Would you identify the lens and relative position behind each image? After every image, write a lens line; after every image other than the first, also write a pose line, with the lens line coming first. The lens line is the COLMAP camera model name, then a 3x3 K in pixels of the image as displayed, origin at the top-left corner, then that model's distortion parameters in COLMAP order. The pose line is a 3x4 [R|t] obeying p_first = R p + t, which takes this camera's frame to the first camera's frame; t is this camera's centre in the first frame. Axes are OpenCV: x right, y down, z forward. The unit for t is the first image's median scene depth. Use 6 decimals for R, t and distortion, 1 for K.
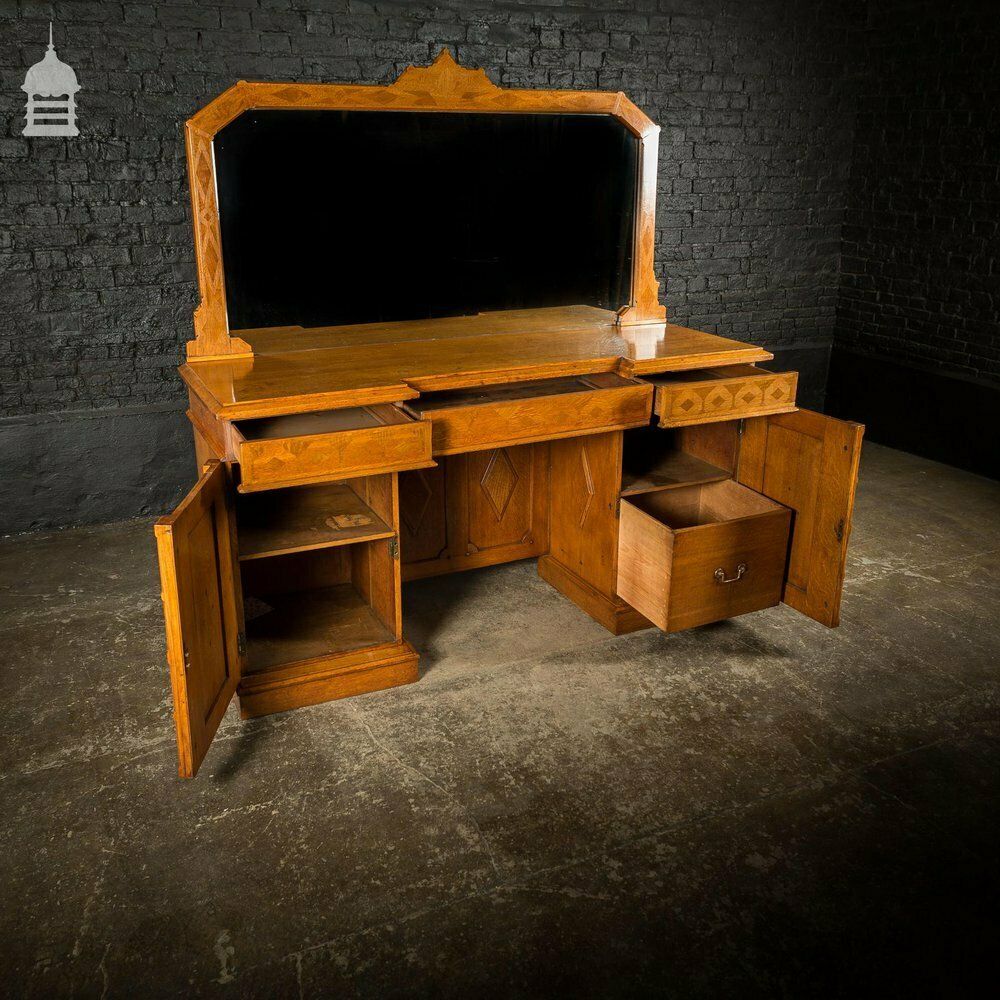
lens RADIAL K [[994.9, 0, 495.7], [0, 994.9, 495.5], [0, 0, 1]] dist [-0.016687, 0.000000]
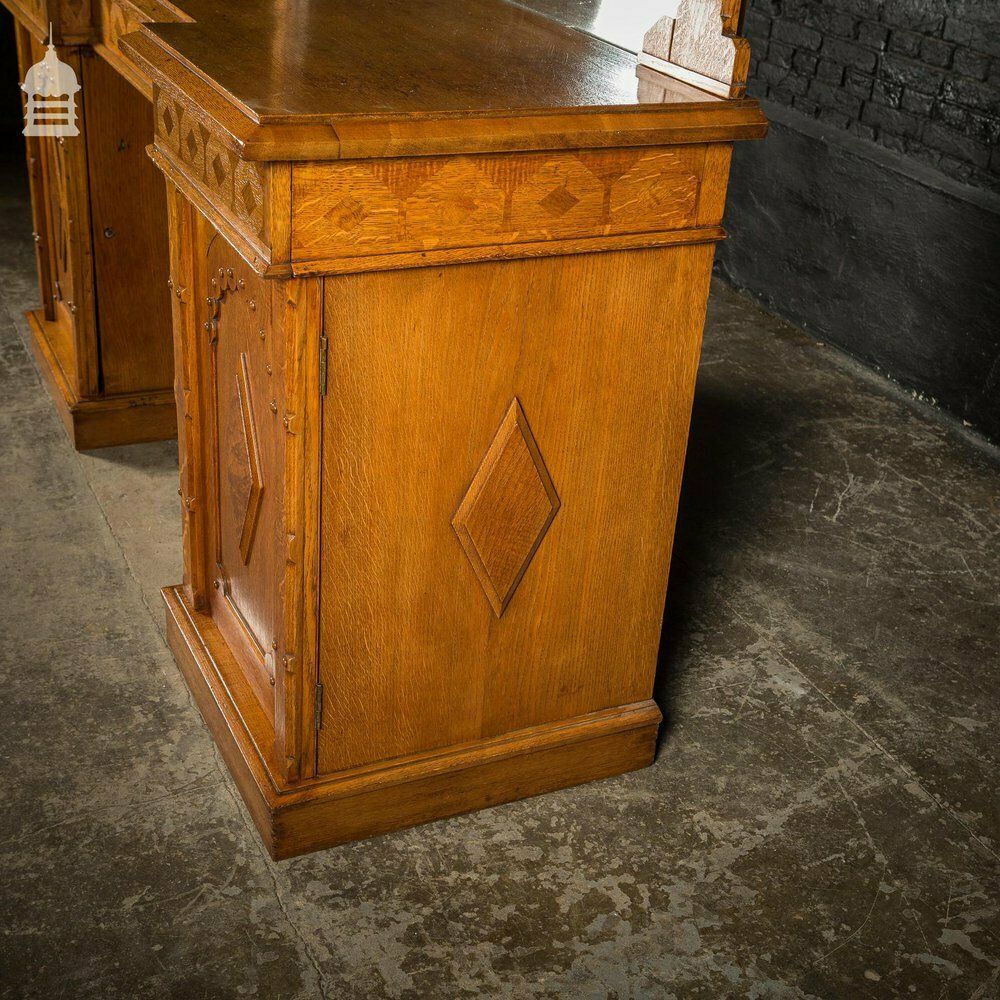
lens RADIAL K [[1444.3, 0, 494.4], [0, 1444.3, 500.9], [0, 0, 1]] dist [0.019744, 0.000000]
pose [[0.000123, 0.461853, -0.886957, 0.641996], [-0.391935, 0.816016, 0.424859, -0.241366], [0.919993, 0.347577, 0.181116, 0.930278]]
